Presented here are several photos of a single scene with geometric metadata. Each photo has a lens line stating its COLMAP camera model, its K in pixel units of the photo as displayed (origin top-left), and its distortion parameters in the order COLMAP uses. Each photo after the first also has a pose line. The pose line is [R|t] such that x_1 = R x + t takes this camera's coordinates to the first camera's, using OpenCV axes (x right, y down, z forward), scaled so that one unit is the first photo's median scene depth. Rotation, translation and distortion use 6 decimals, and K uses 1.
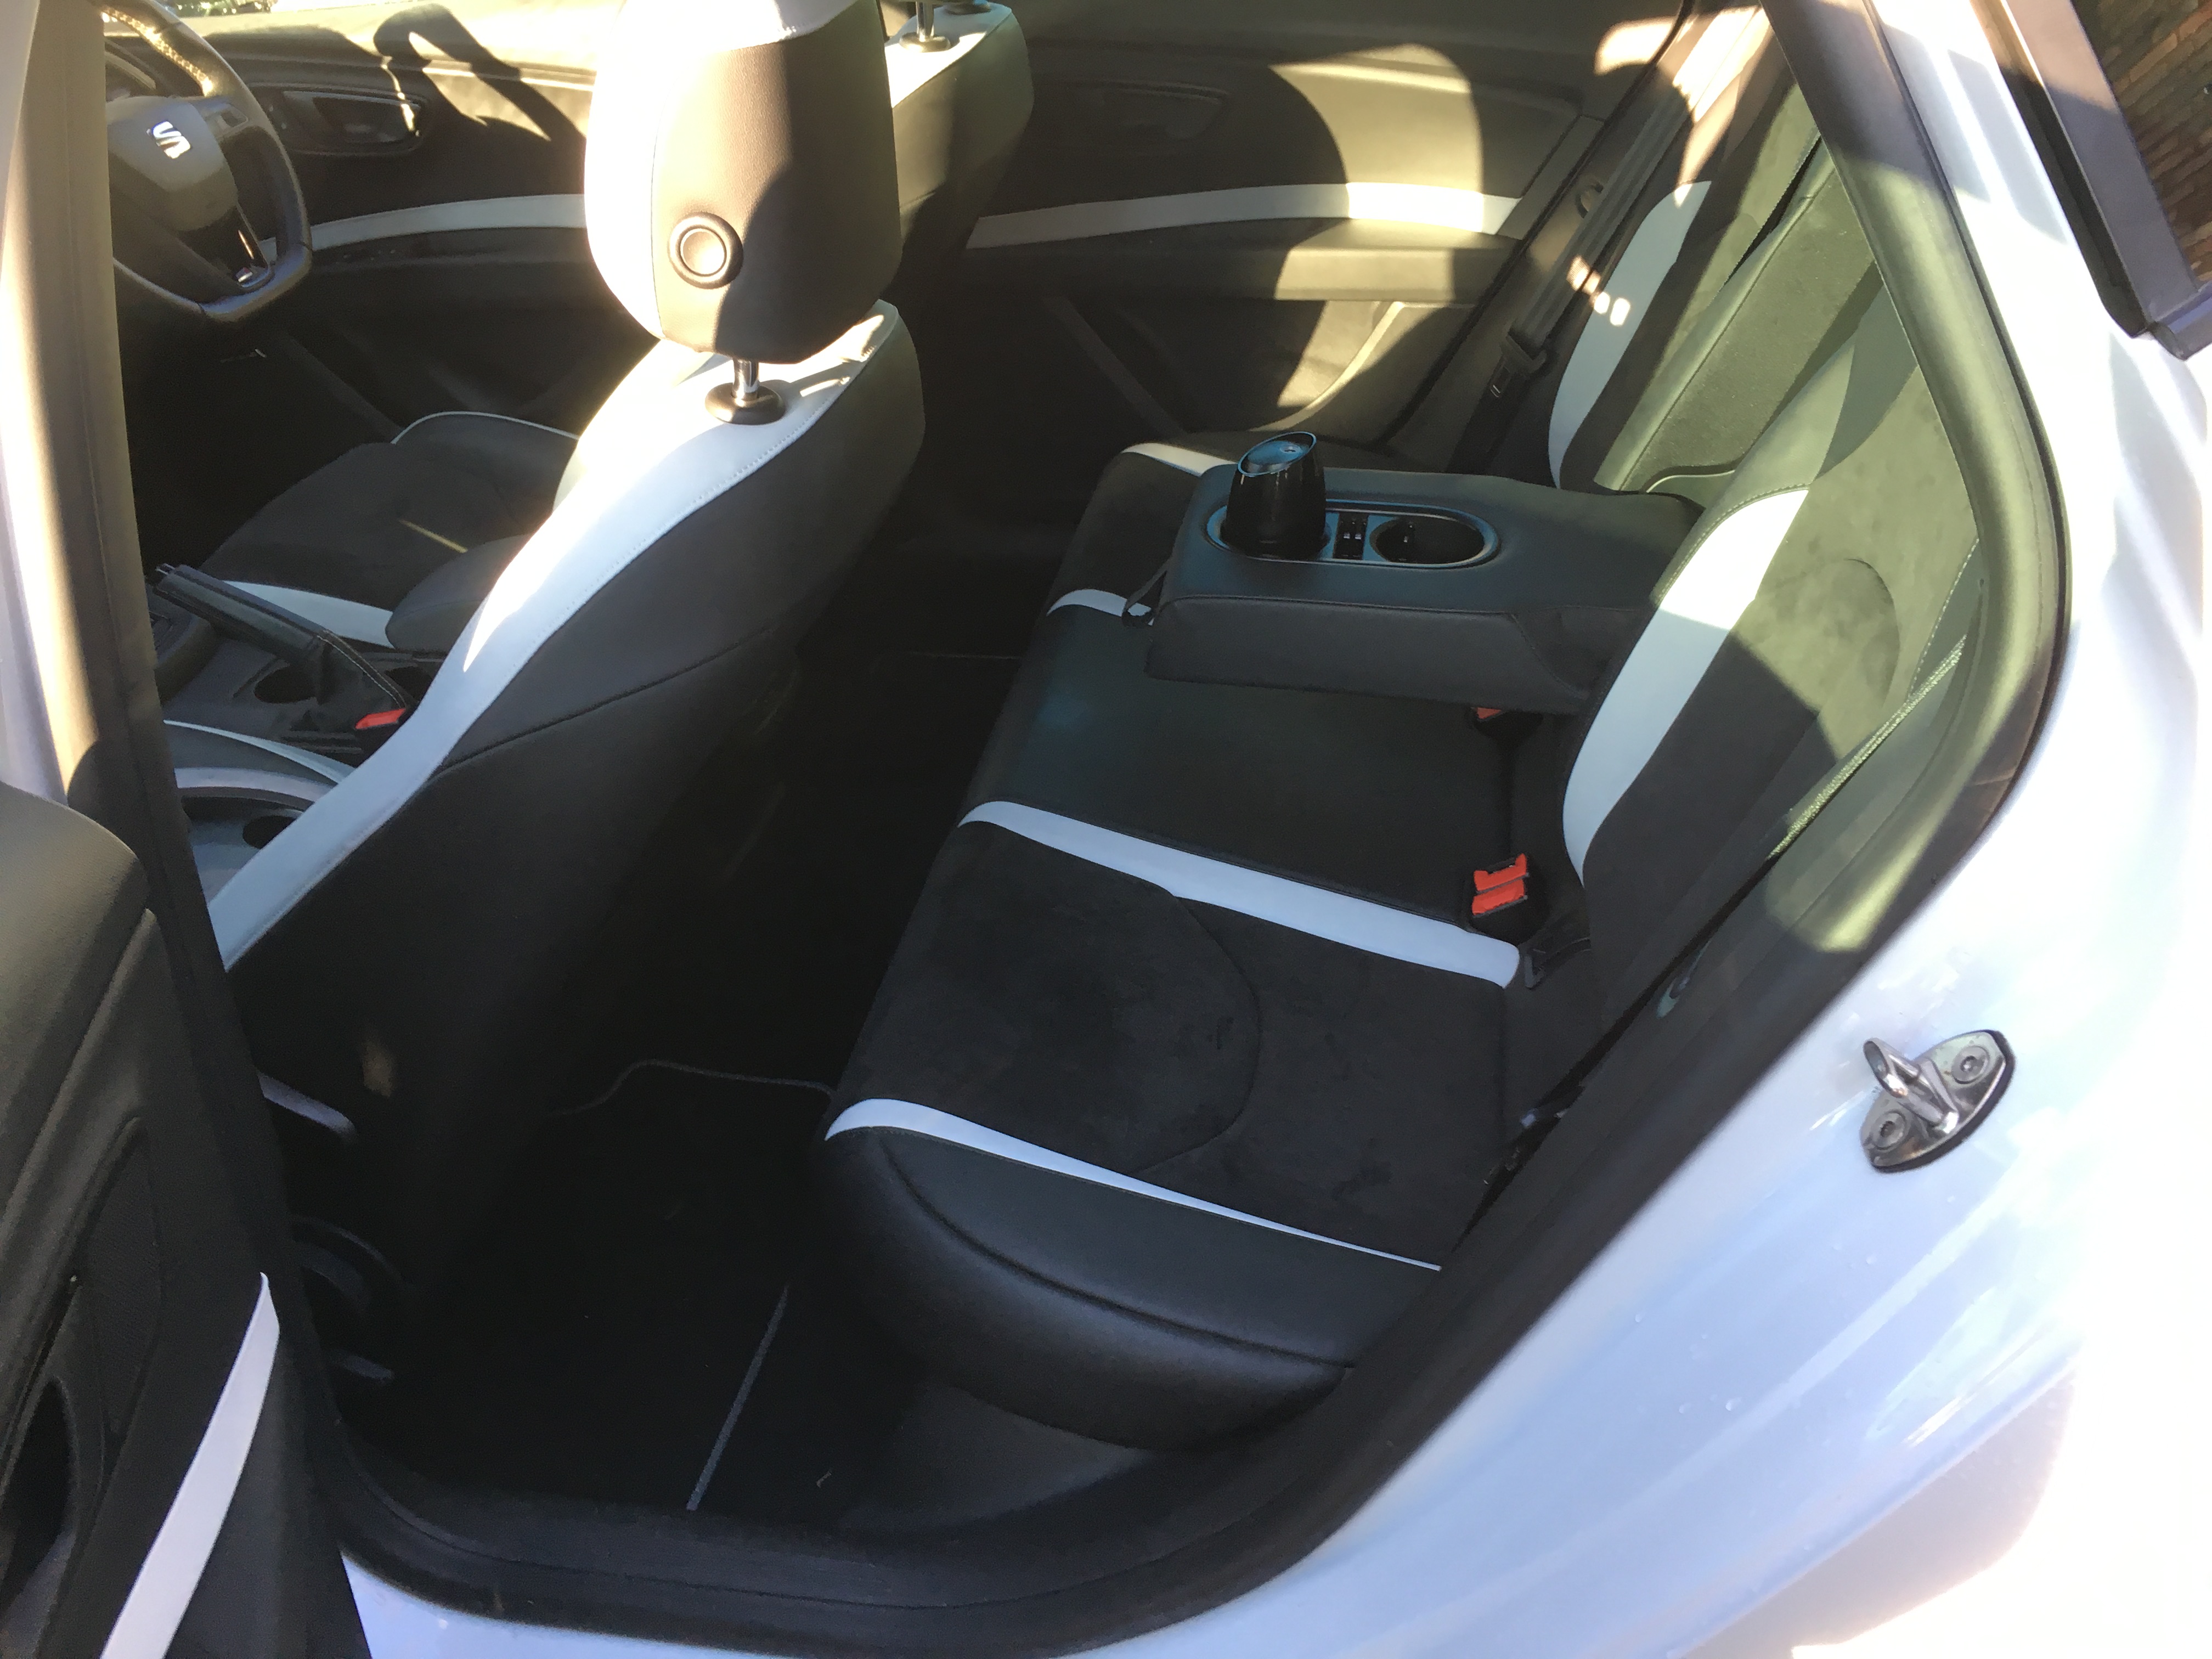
lens RADIAL K [[1913.1, 0, 1112.1], [0, 1913.1, 834.5], [0, 0, 1]] dist [0.081247, -0.169510]
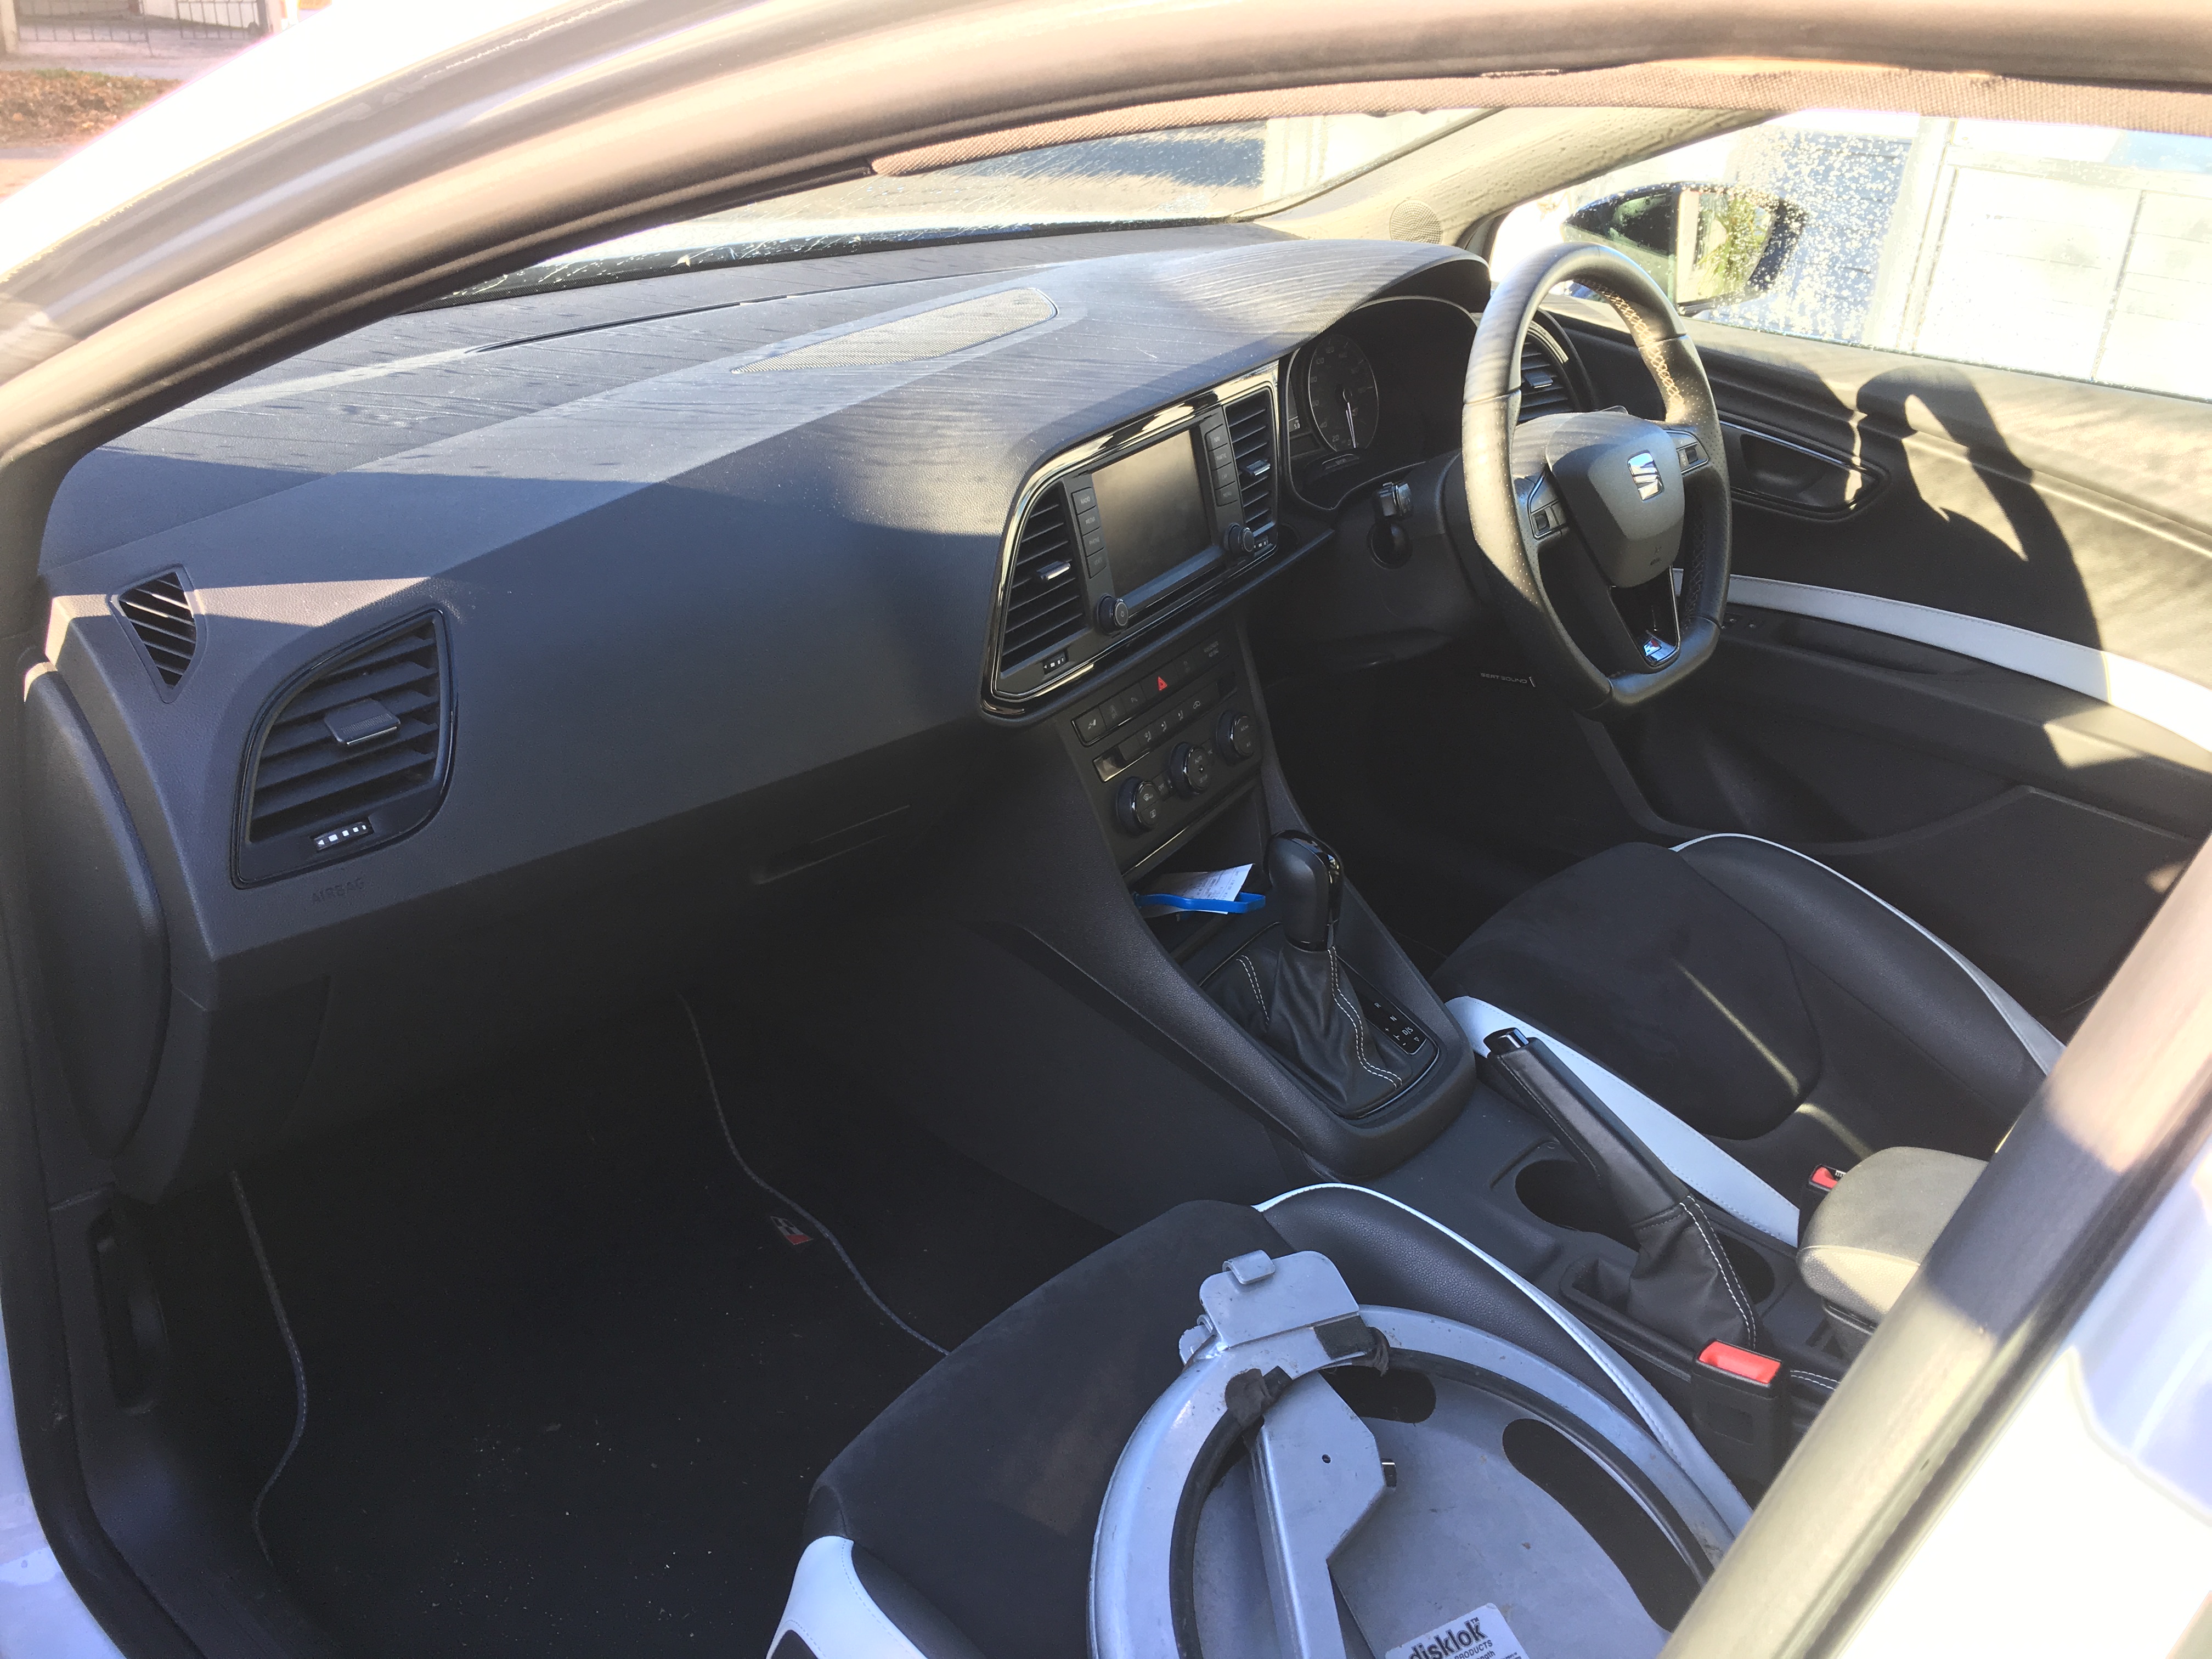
lens RADIAL K [[1852.6, 0, 1099.5], [0, 1852.6, 827.3], [0, 0, 1]] dist [0.064904, -0.100765]
pose [[0.858719, 0.334701, -0.388041, -0.289131], [-0.373502, 0.927243, -0.026761, -0.103223], [0.350851, 0.167915, 0.921253, 0.199246]]
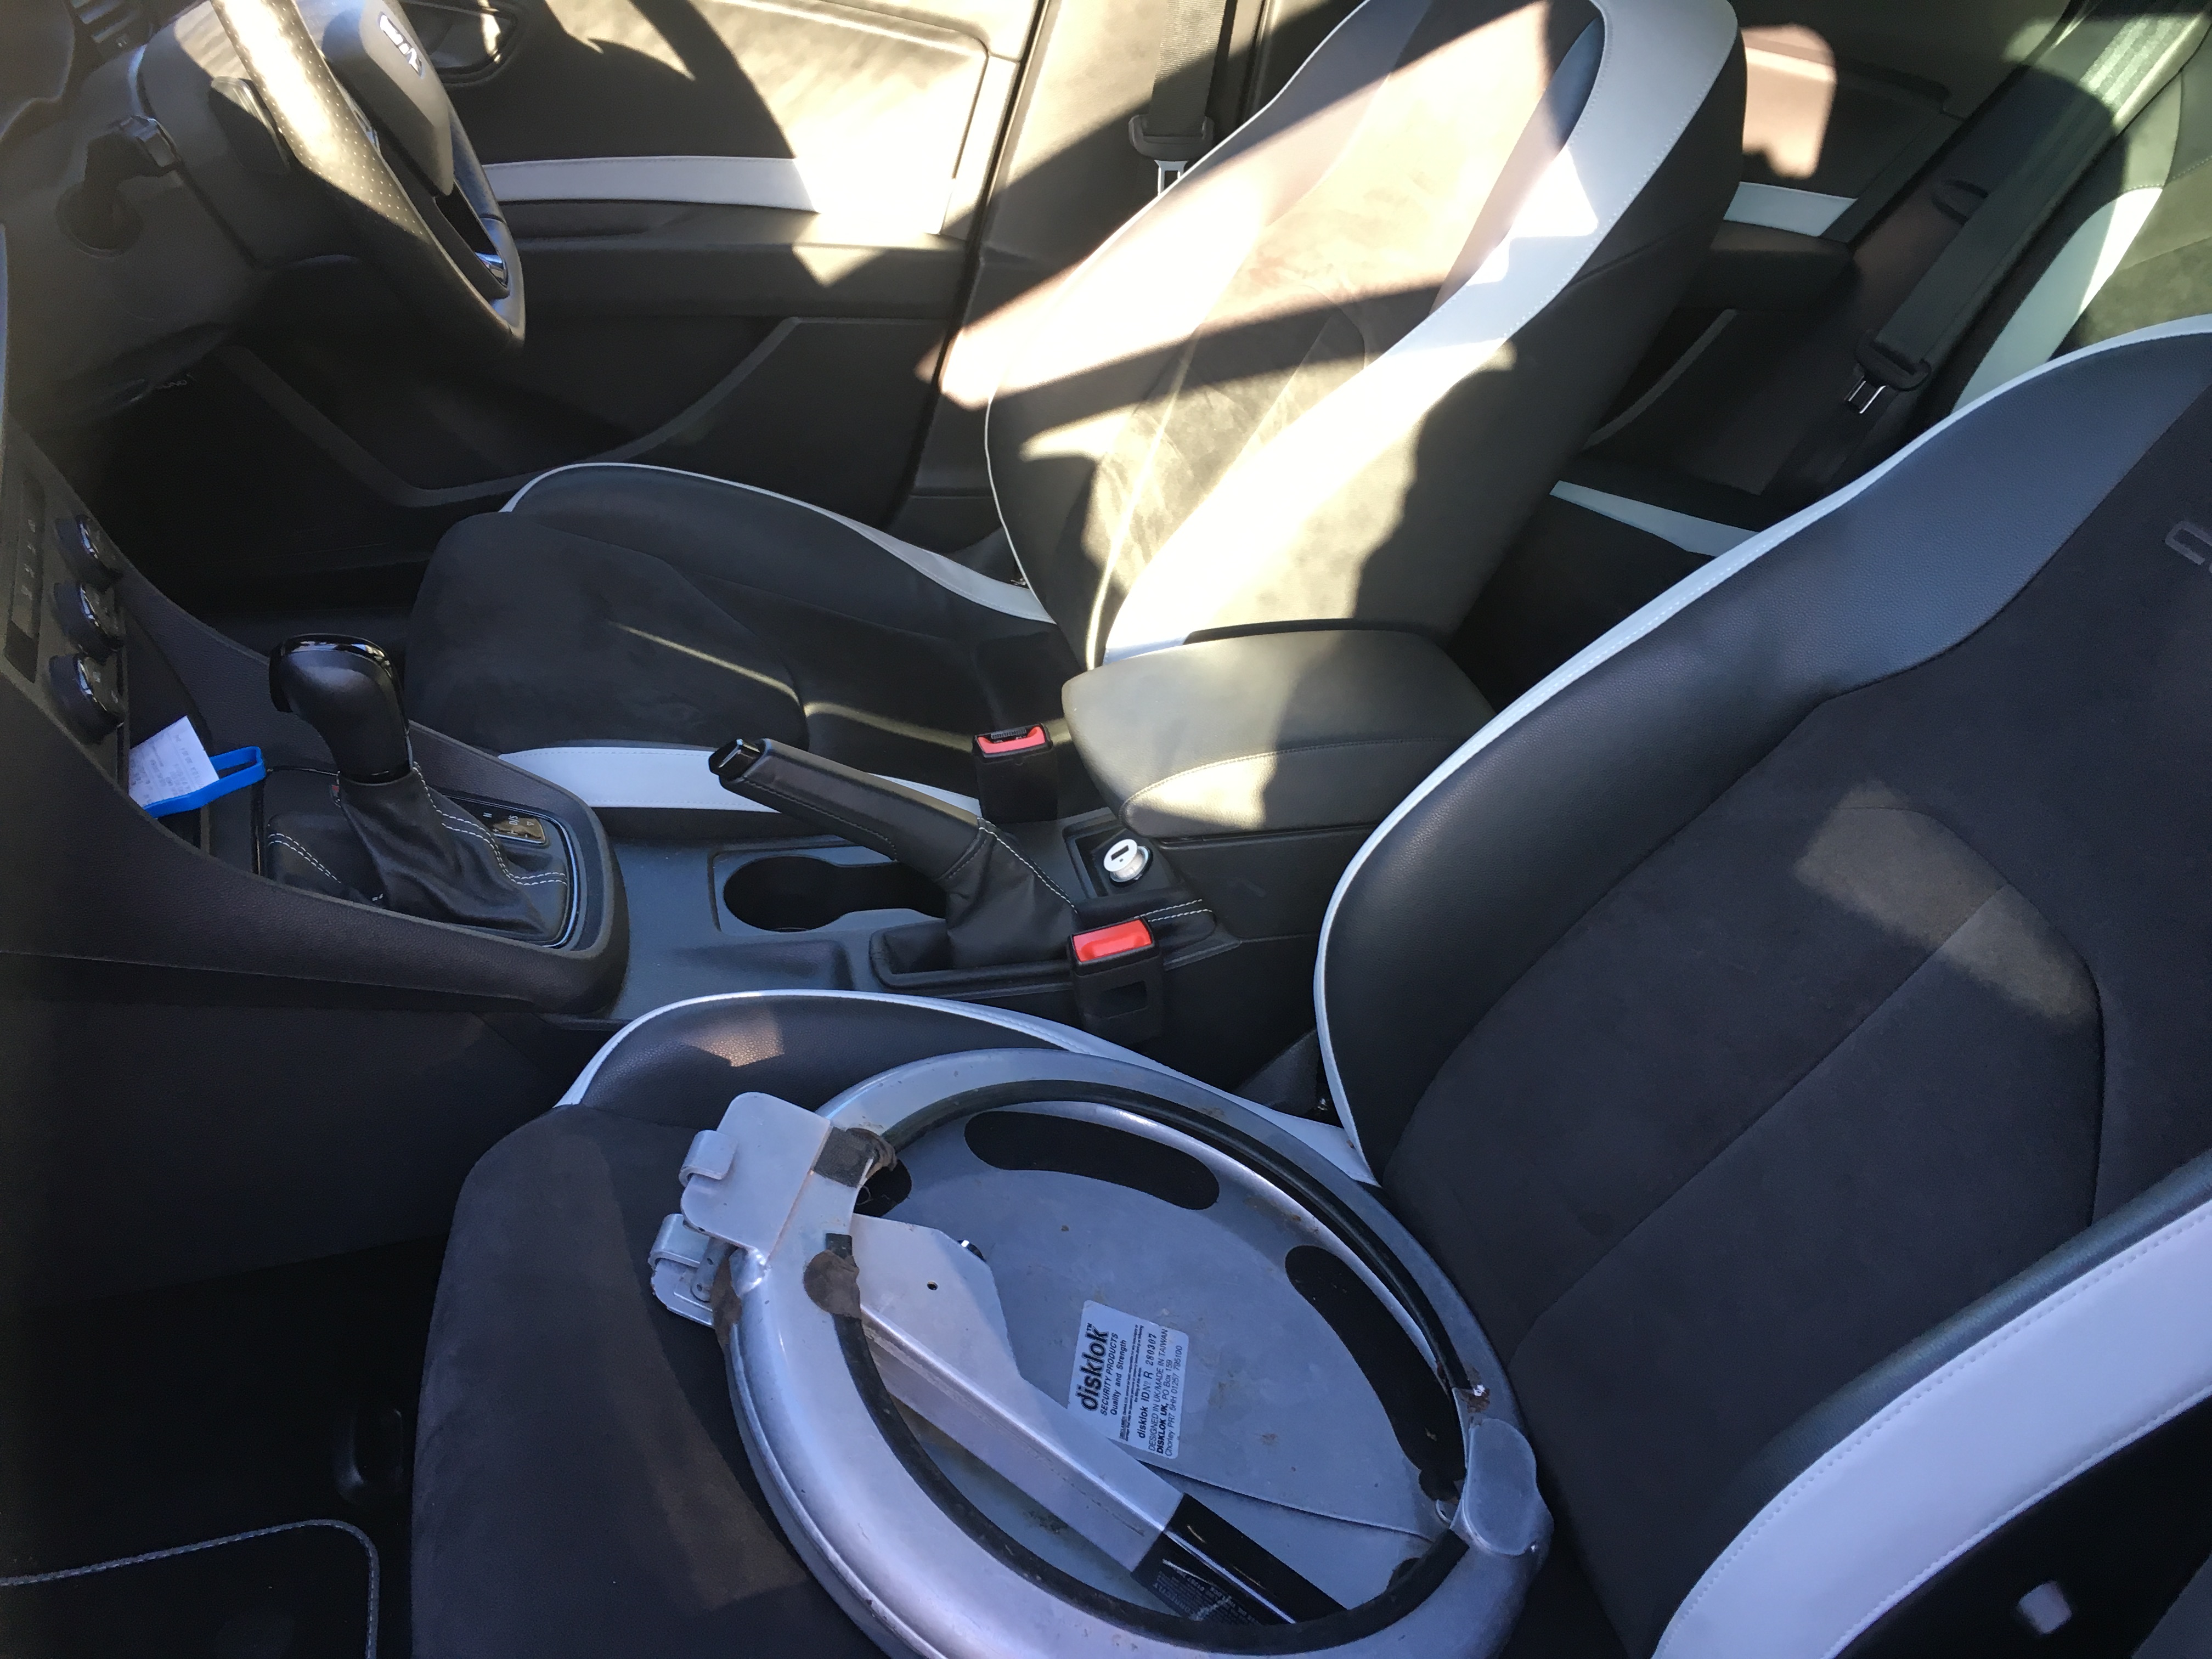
lens RADIAL K [[1868.5, 0, 1106.0], [0, 1868.5, 829.5], [0, 0, 1]] dist [0.064004, -0.123115]
pose [[0.901266, -0.112705, 0.418351, -0.487829], [0.105979, 0.993589, 0.039363, -0.095394], [-0.420105, 0.008860, 0.907432, 0.308816]]
